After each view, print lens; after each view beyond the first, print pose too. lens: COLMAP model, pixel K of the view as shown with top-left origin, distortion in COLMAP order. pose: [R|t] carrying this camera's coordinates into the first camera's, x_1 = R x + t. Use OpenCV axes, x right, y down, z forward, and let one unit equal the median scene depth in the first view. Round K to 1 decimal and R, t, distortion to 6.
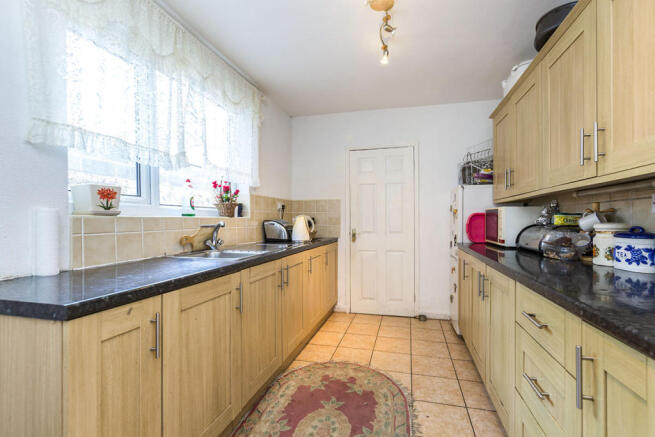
lens RADIAL K [[291.3, 0, 328.8], [0, 291.3, 221.6], [0, 0, 1]] dist [-0.000312, -0.000108]
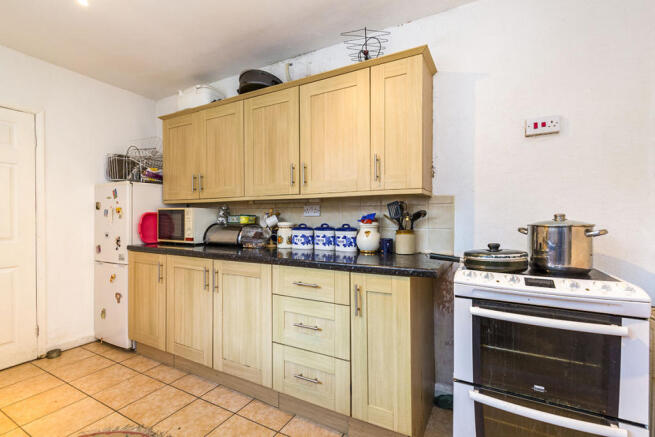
lens RADIAL K [[302.8, 0, 327.5], [0, 302.8, 218.5], [0, 0, 1]] dist [0.001360, 0.000175]
pose [[0.235187, 0.001400, 0.971949, -0.394612], [0.005111, 0.999983, -0.002677, -0.005069], [-0.971937, 0.005597, 0.235175, 0.232512]]
